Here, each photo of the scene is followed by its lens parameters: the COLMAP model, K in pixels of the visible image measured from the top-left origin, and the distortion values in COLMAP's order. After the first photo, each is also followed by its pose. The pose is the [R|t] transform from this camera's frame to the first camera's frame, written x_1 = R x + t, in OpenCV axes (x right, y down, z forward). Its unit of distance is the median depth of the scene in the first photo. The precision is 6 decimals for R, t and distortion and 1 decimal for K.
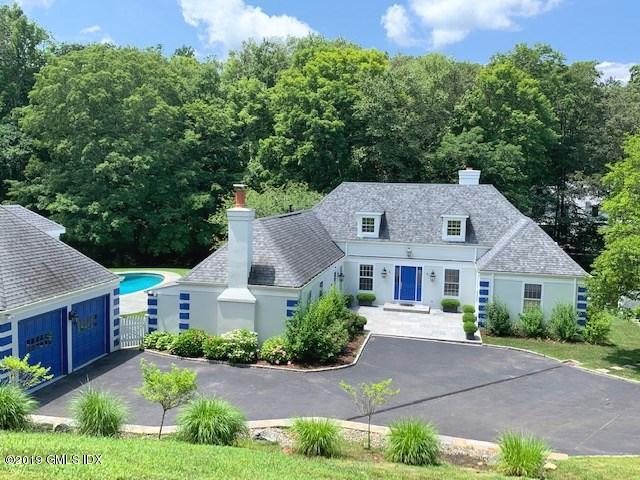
lens RADIAL K [[612.1, 0, 295.2], [0, 612.1, 241.2], [0, 0, 1]] dist [0.063236, -0.012606]
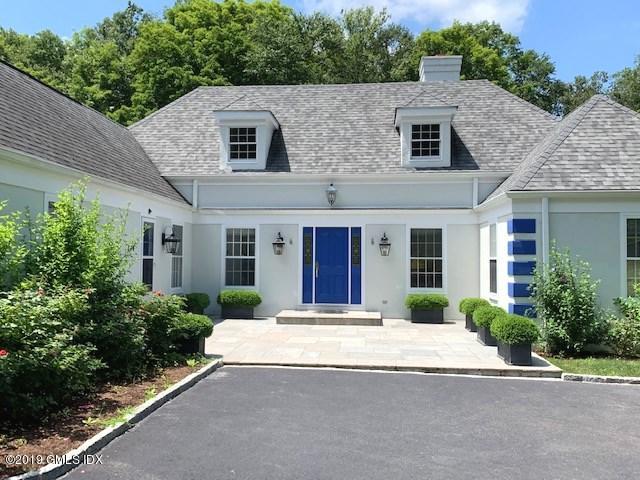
lens RADIAL K [[612.1, 0, 295.2], [0, 612.1, 241.2], [0, 0, 1]] dist [0.063236, -0.012606]
pose [[0.992697, -0.010295, 0.120197, 0.103141], [0.026454, 0.990678, -0.133628, 0.110518], [-0.117701, 0.135832, 0.983716, 0.556021]]
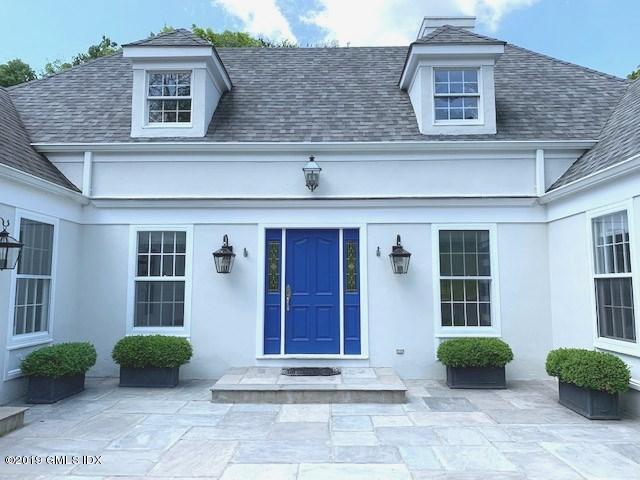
lens RADIAL K [[490.8, 0, 320.0], [0, 490.8, 240.0], [0, 0, 1]] dist [0.086696, -0.112769]
pose [[0.974363, -0.000230, 0.224983, 0.137545], [0.044054, 0.980837, -0.189785, 0.088390], [-0.220628, 0.194831, 0.955701, 0.782366]]
